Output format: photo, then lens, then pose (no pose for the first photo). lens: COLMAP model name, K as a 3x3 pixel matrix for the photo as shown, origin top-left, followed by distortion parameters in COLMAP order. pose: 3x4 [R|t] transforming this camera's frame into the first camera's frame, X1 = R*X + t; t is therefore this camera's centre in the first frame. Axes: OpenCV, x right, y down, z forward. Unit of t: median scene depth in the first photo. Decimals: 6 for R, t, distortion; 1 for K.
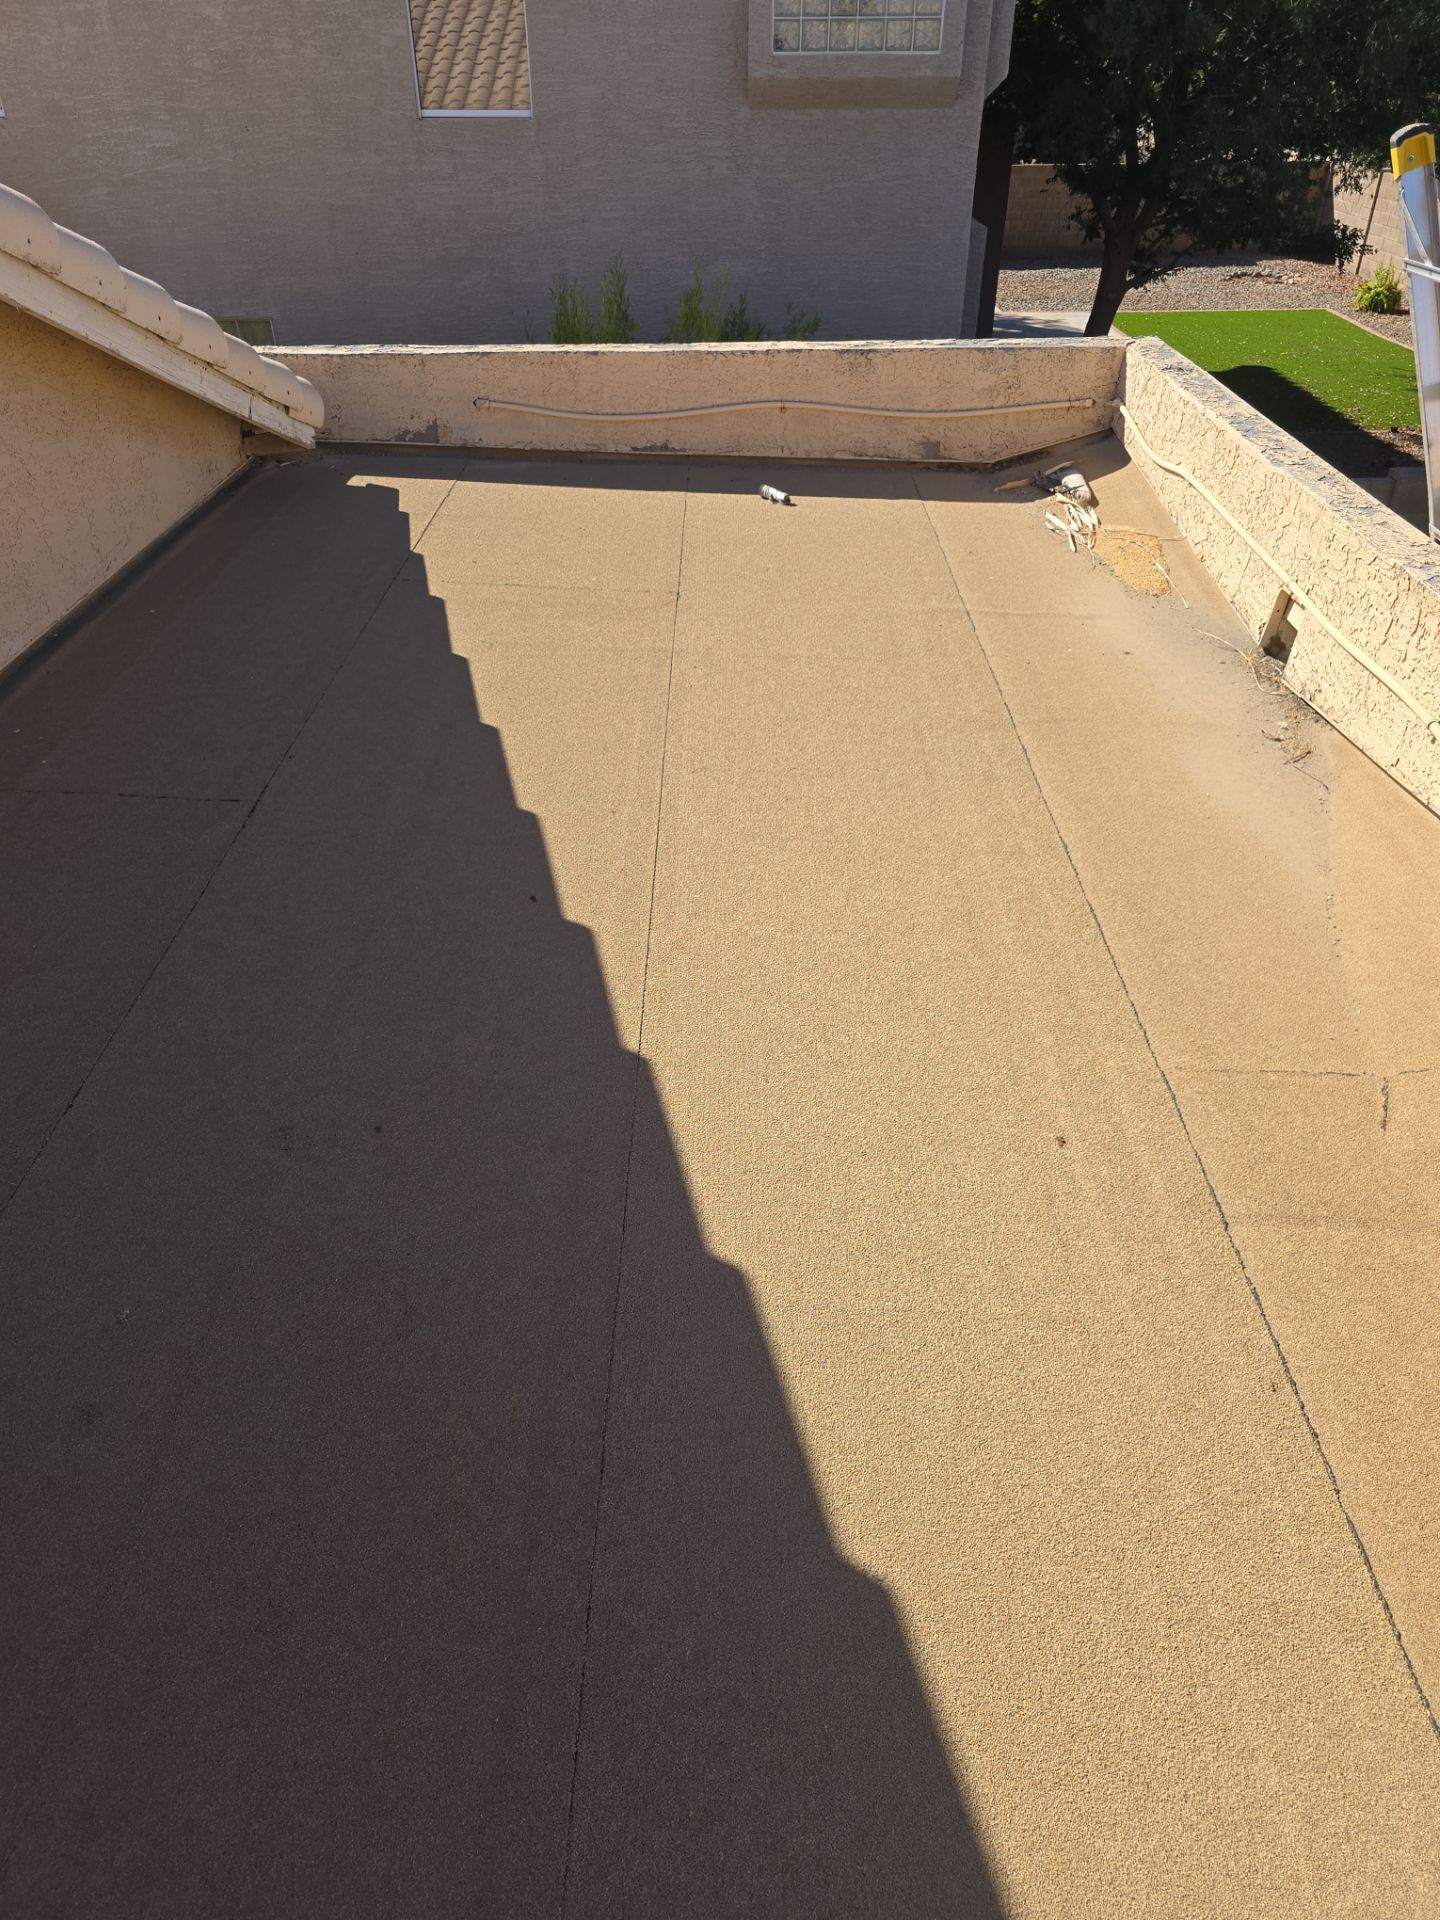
lens RADIAL K [[1304.4, 0, 719.3], [0, 1304.4, 956.3], [0, 0, 1]] dist [0.030647, -0.018411]
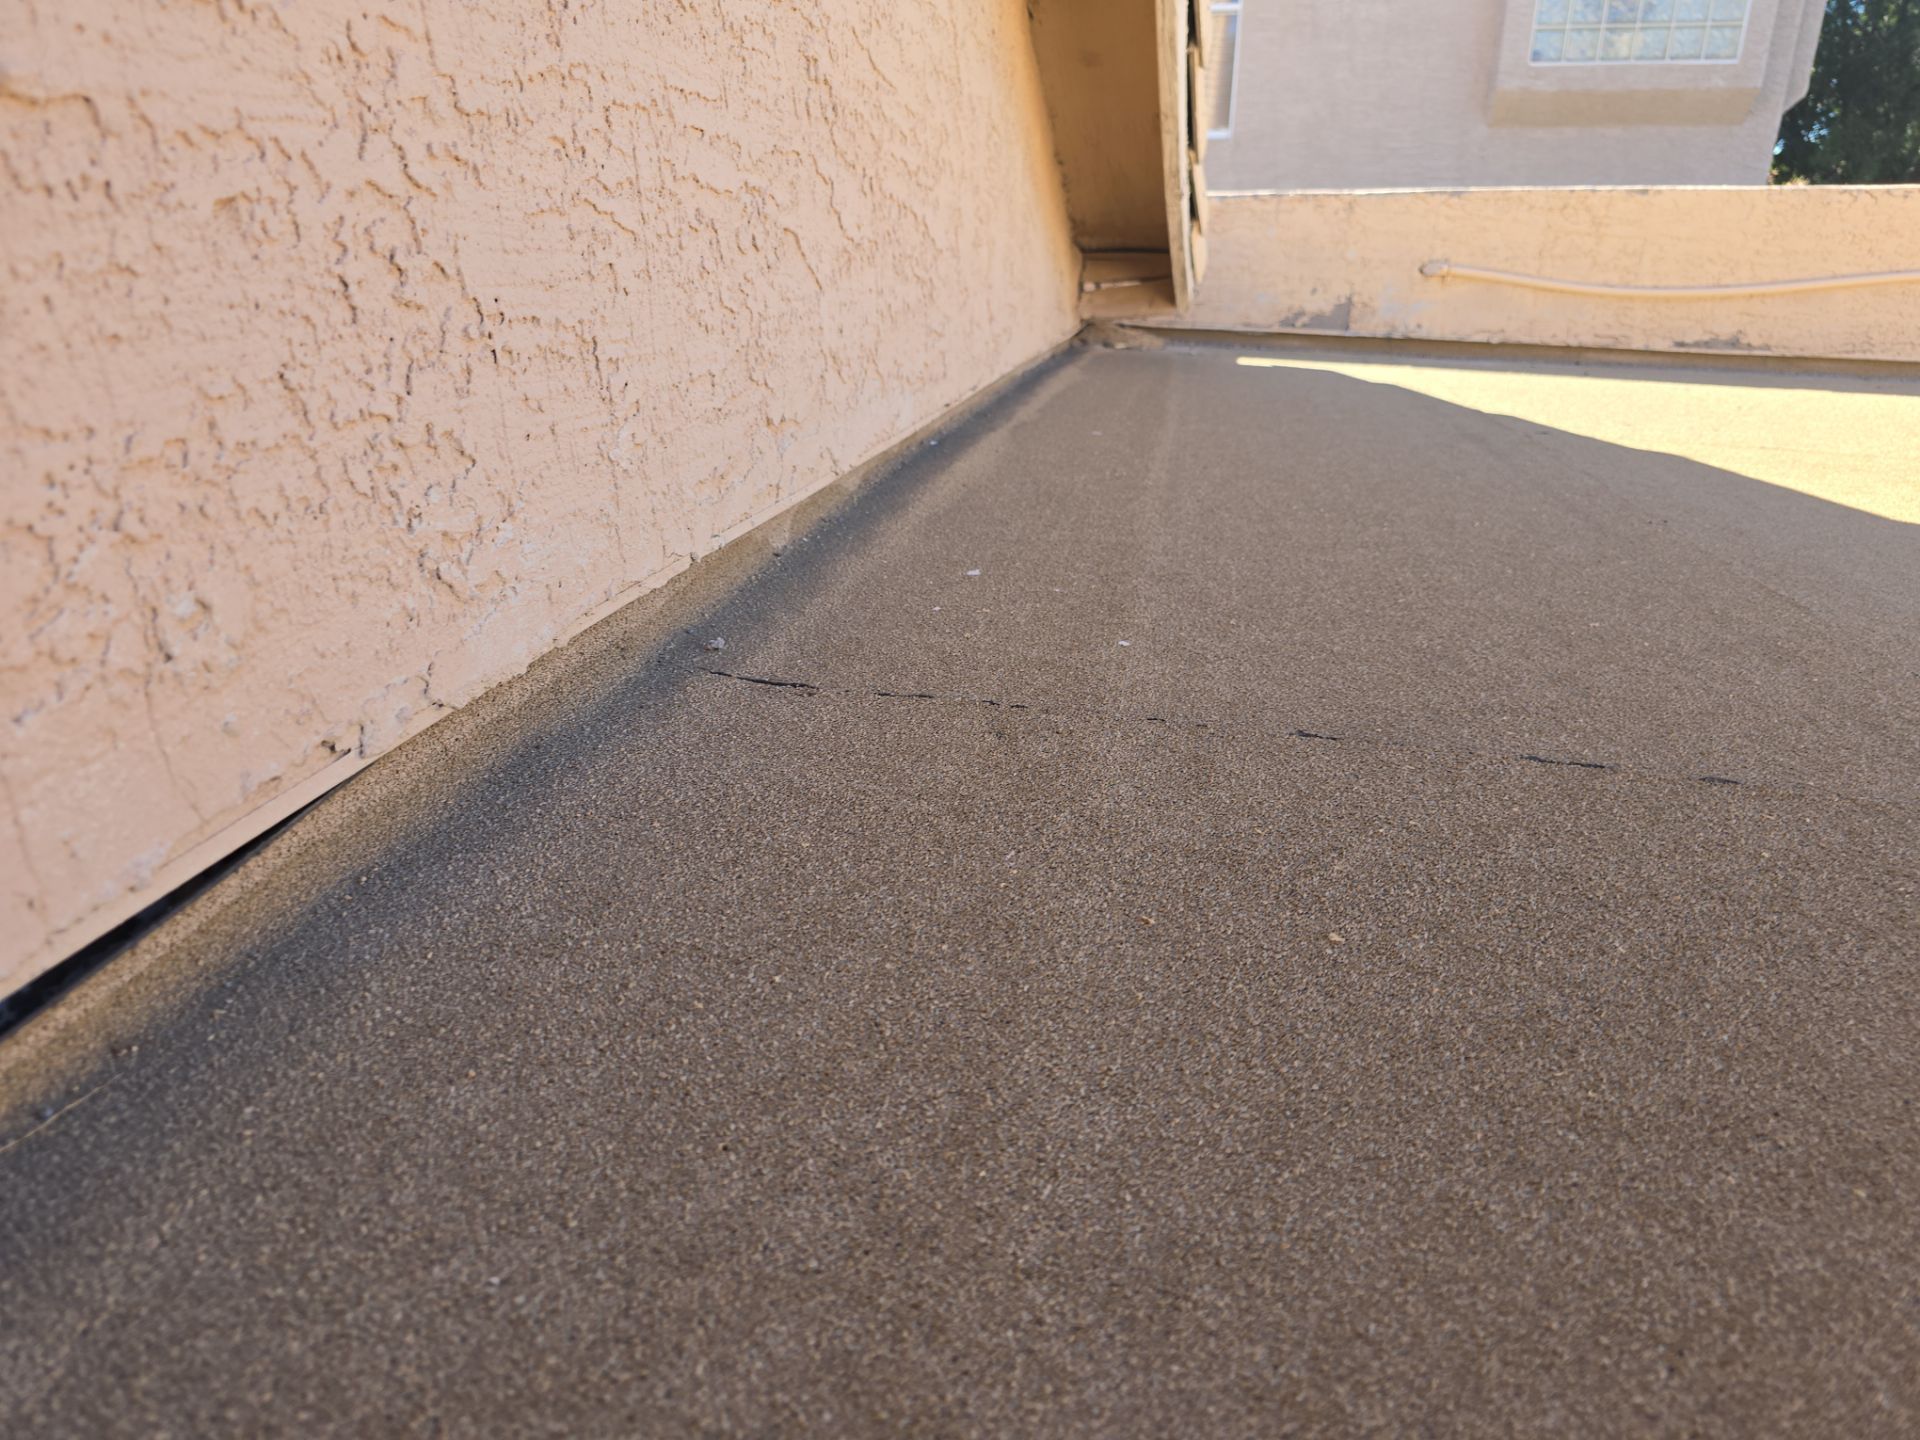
lens RADIAL K [[1304.4, 0, 959.3], [0, 1304.4, 722.6], [0, 0, 1]] dist [0.030647, -0.018411]
pose [[0.986659, 0.064351, -0.149542, -0.215908], [-0.100887, 0.962608, -0.251412, -0.021791], [0.127772, 0.263145, 0.956258, 0.307645]]
